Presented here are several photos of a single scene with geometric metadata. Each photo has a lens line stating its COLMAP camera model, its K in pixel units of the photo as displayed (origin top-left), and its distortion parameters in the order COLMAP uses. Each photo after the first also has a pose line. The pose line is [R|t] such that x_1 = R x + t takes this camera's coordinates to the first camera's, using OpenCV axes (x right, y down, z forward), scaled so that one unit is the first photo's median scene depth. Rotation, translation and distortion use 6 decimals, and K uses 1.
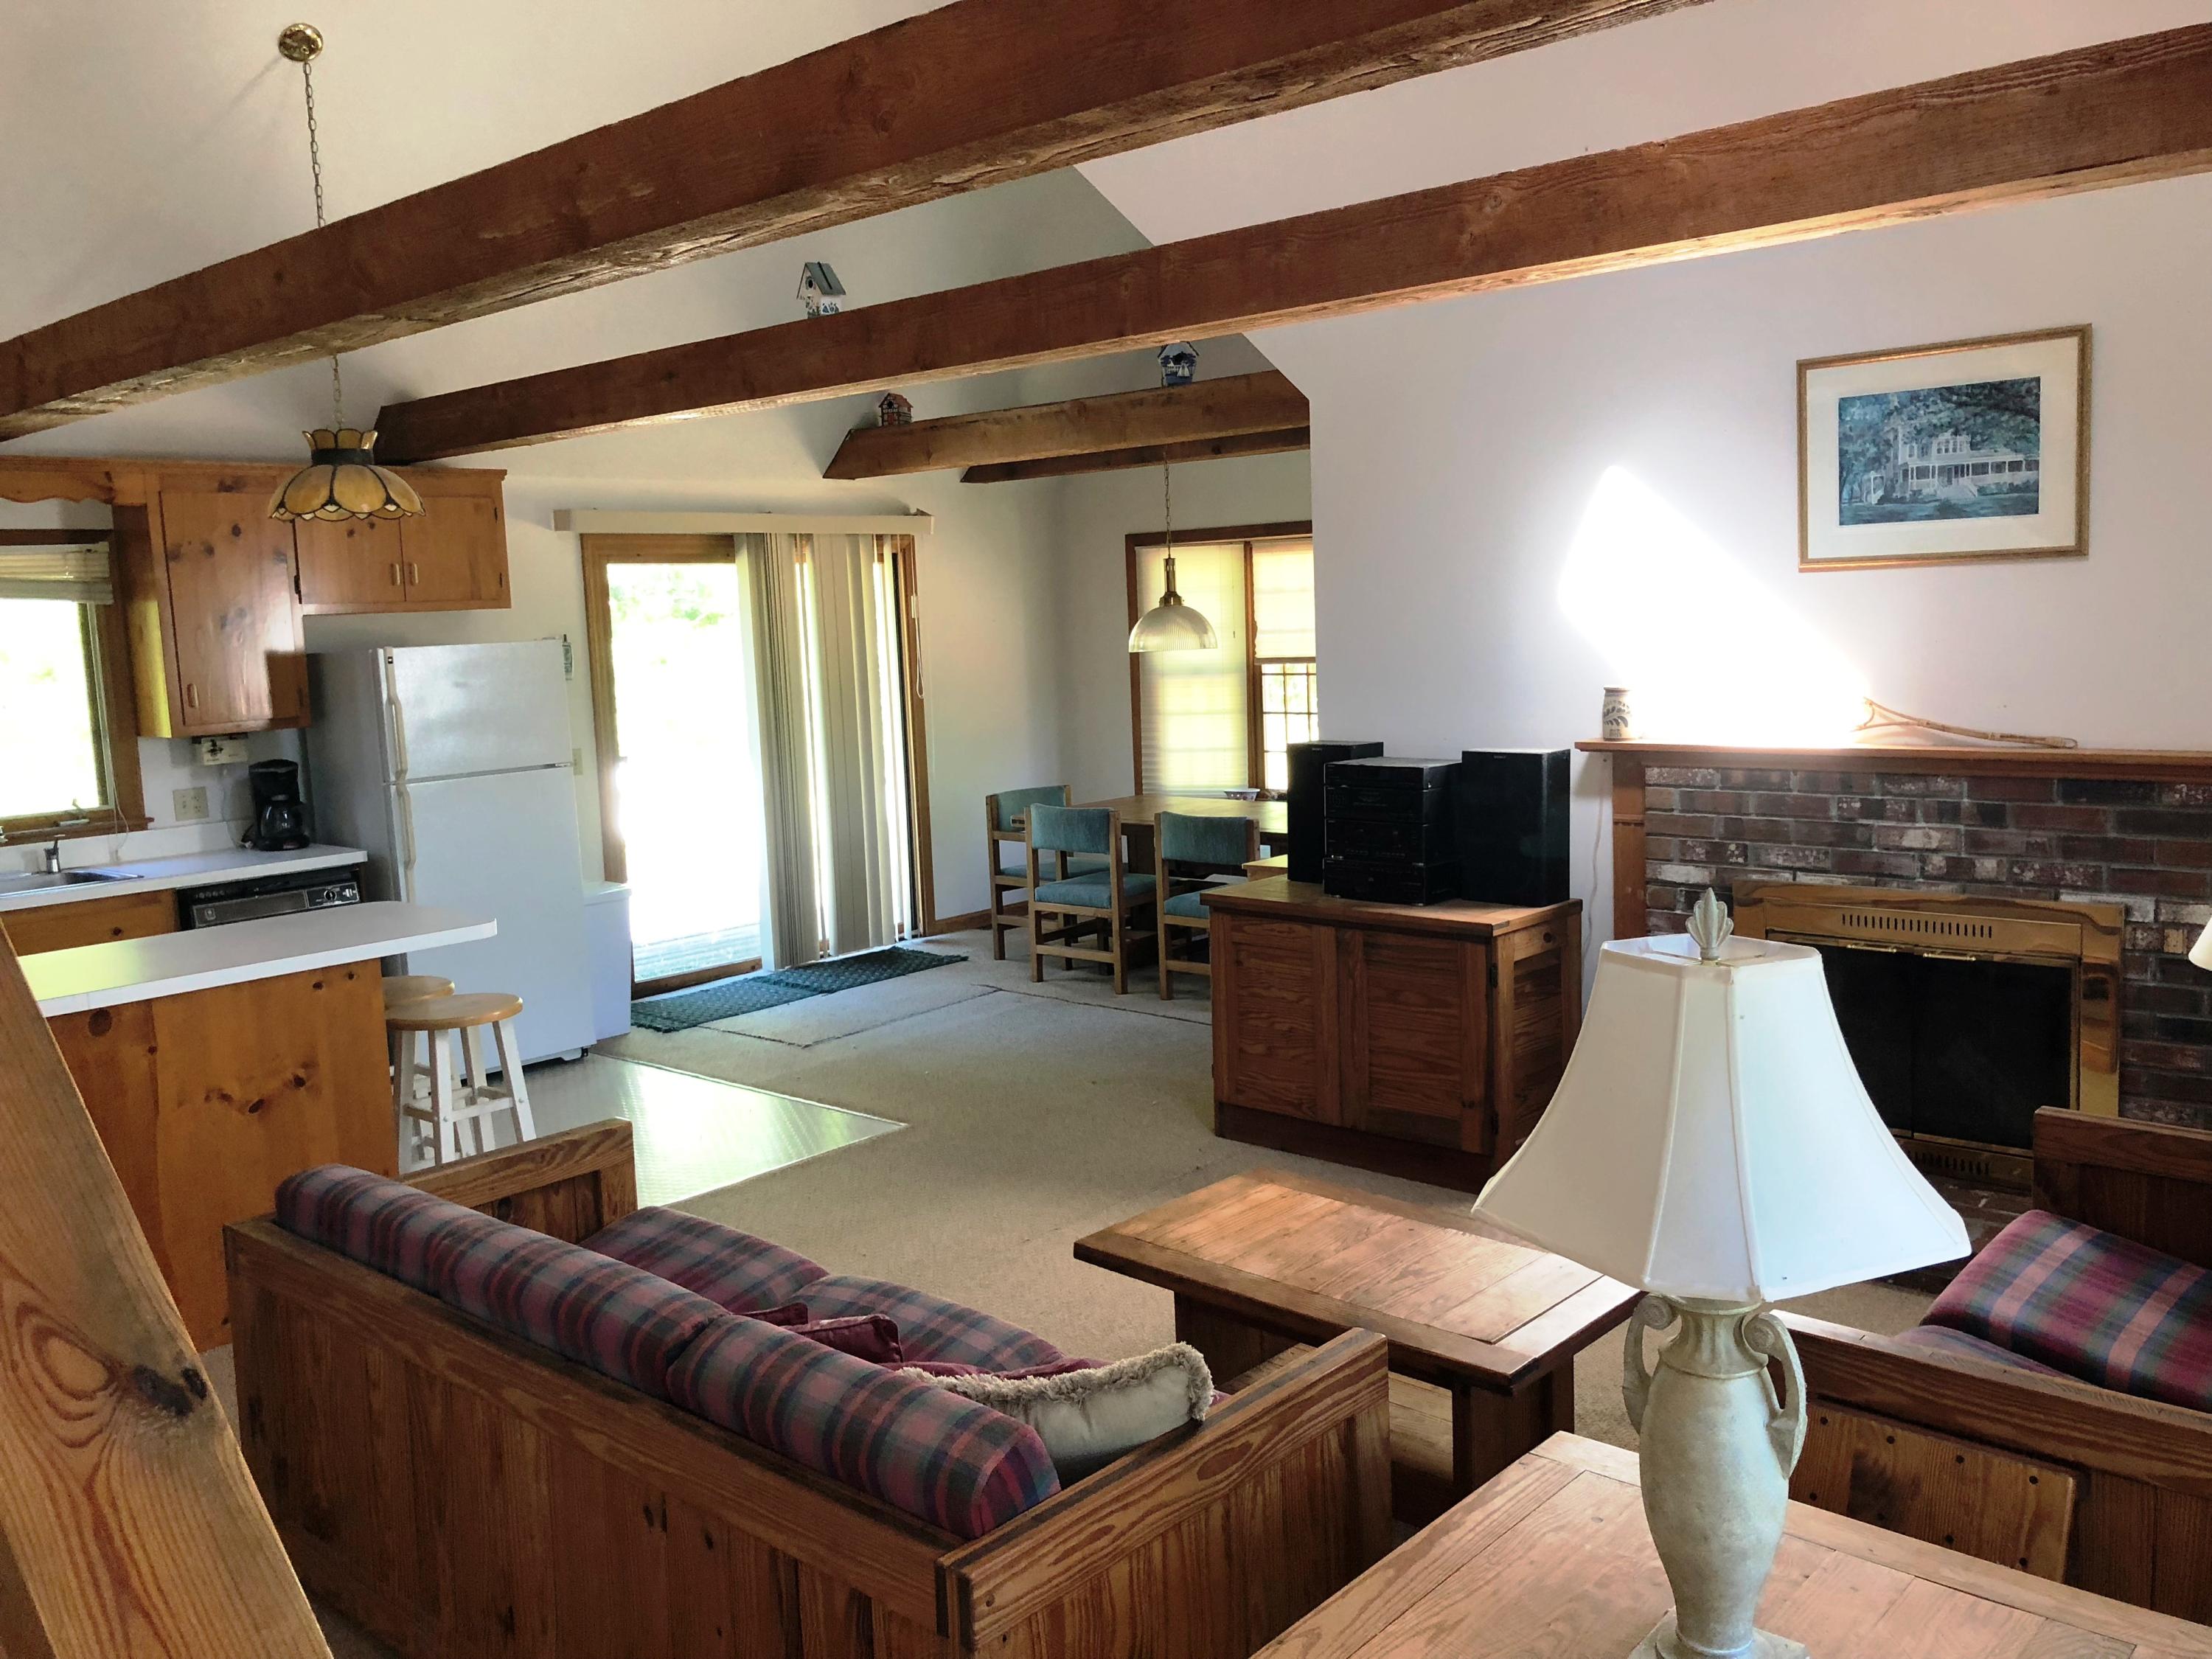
lens RADIAL K [[1816.5, 0, 1106.0], [0, 1816.5, 829.5], [0, 0, 1]] dist [-0.115029, 0.231132]
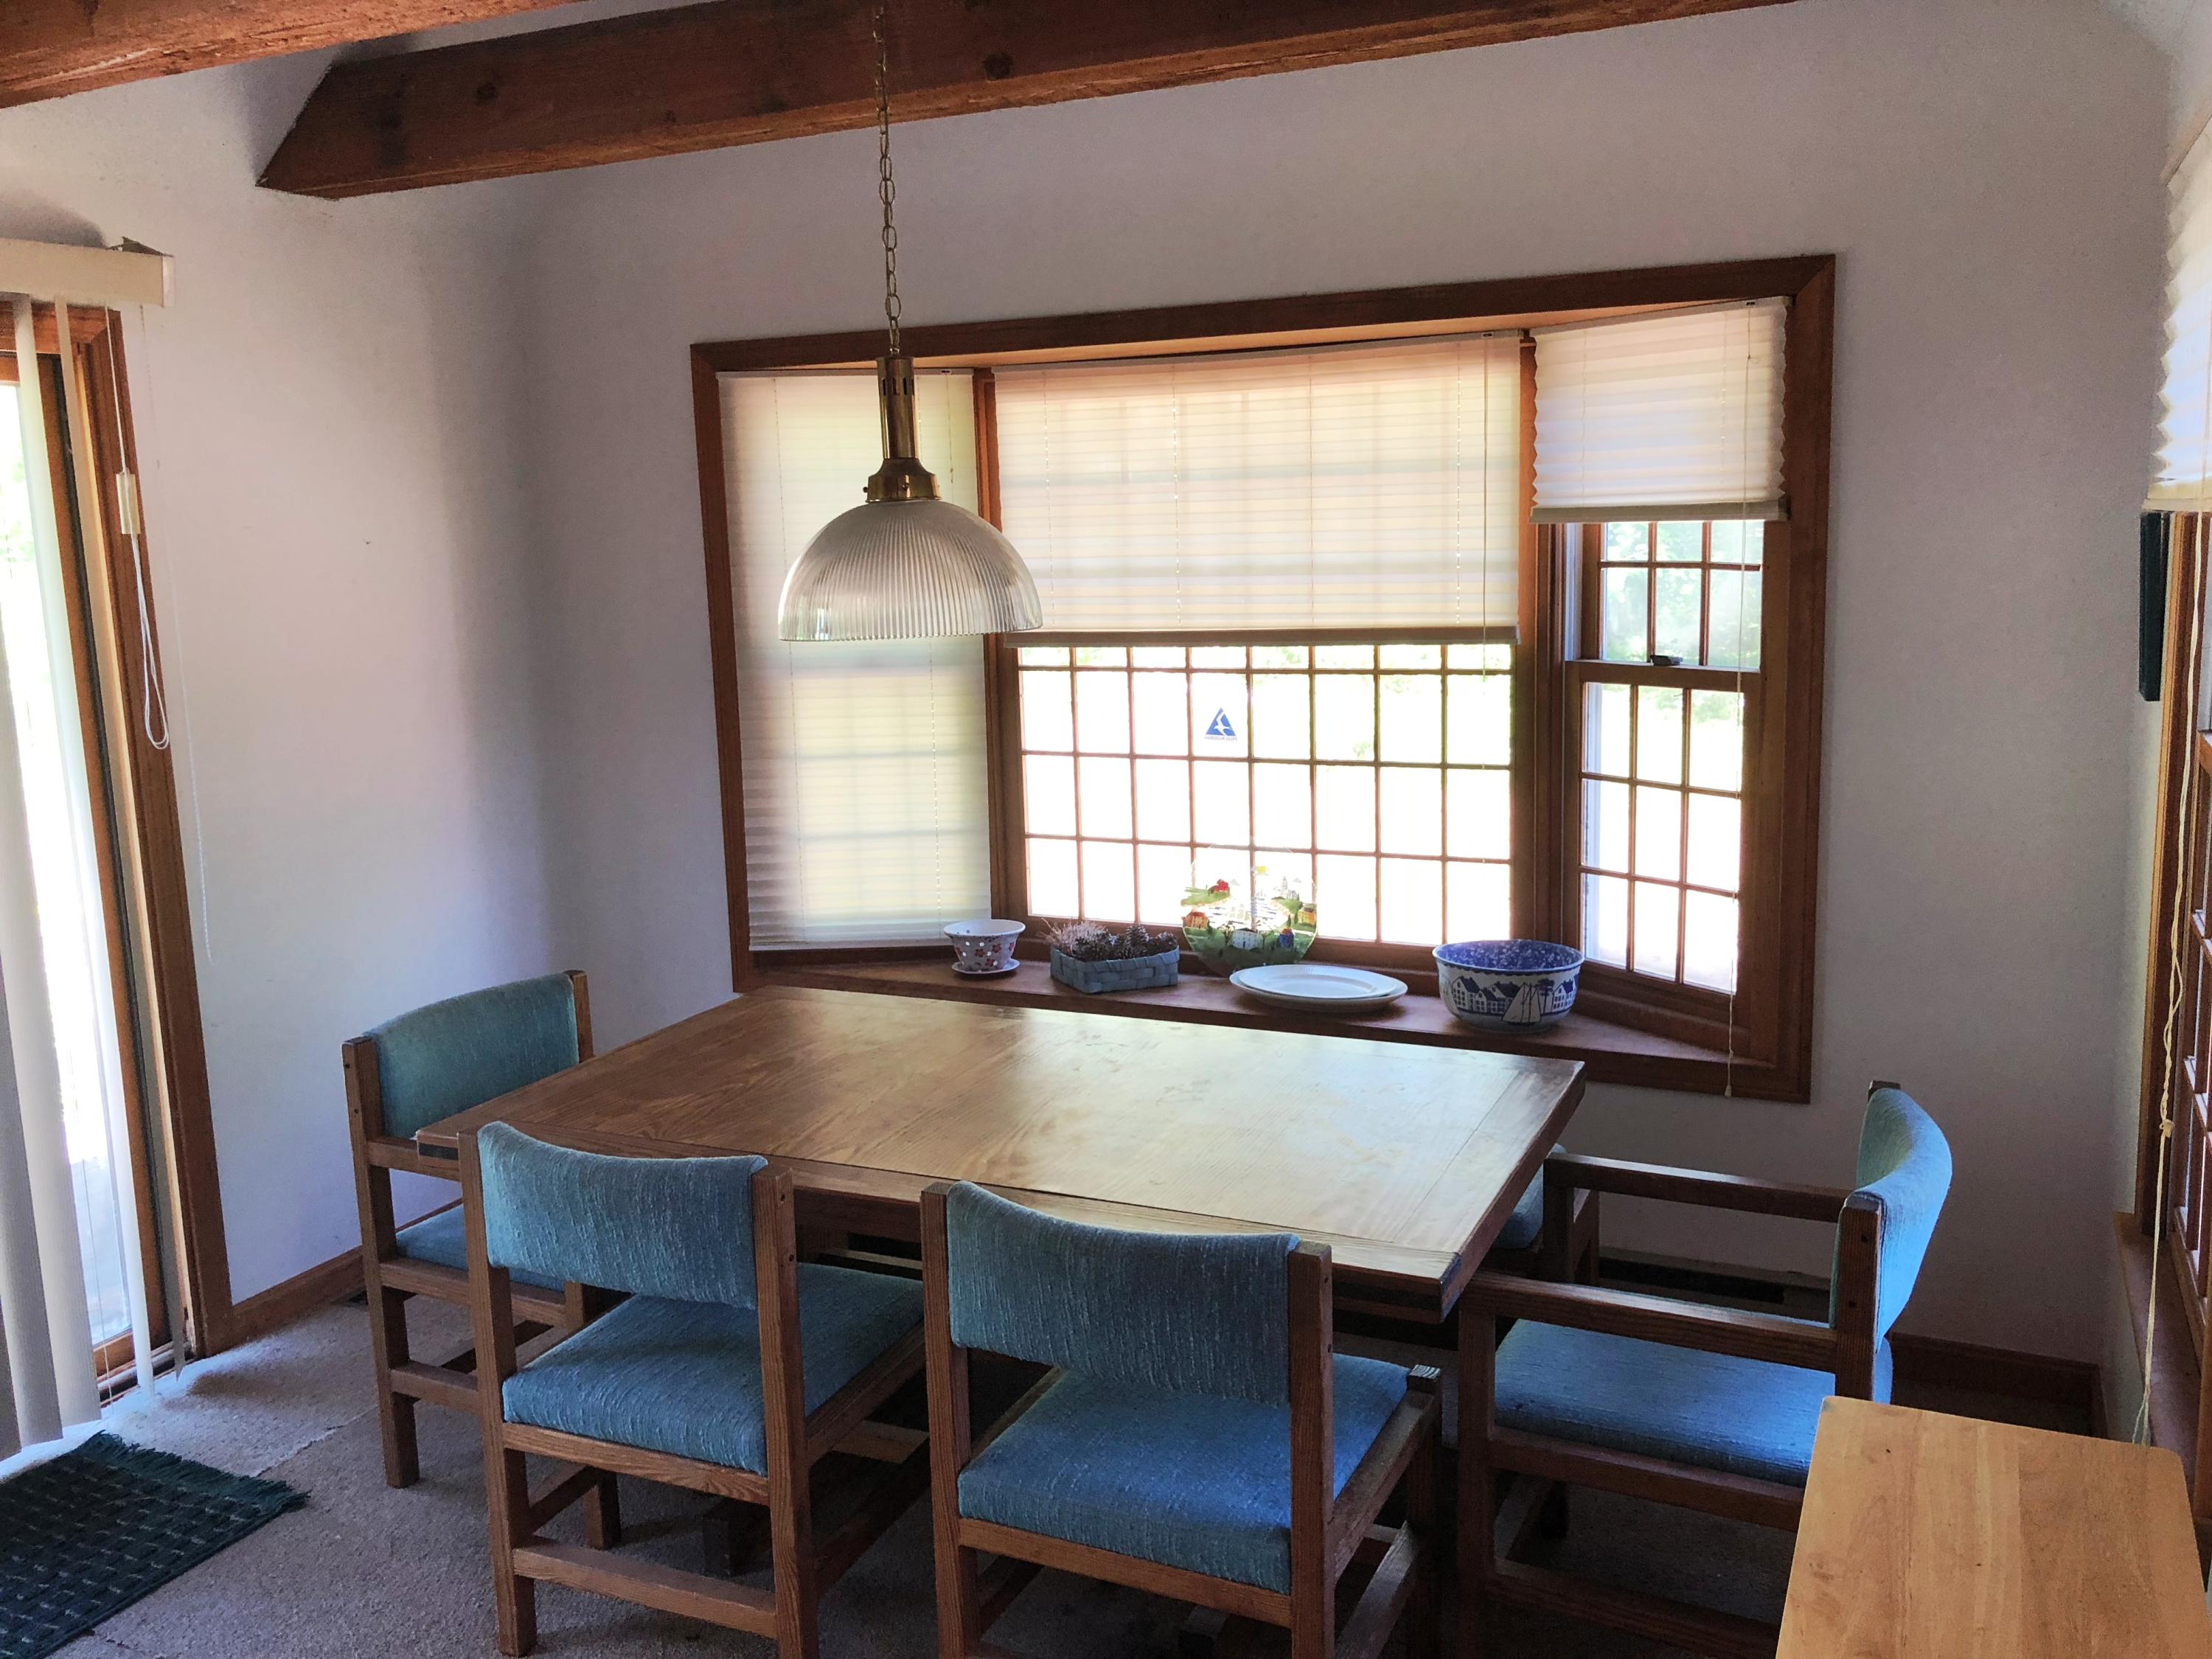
lens RADIAL K [[1801.2, 0, 1148.2], [0, 1801.2, 773.0], [0, 0, 1]] dist [-0.003608, -0.011684]
pose [[0.951058, -0.031234, 0.307430, -0.022128], [0.028651, 0.999506, 0.012912, -0.067215], [-0.307681, -0.003472, 0.951483, 0.591402]]
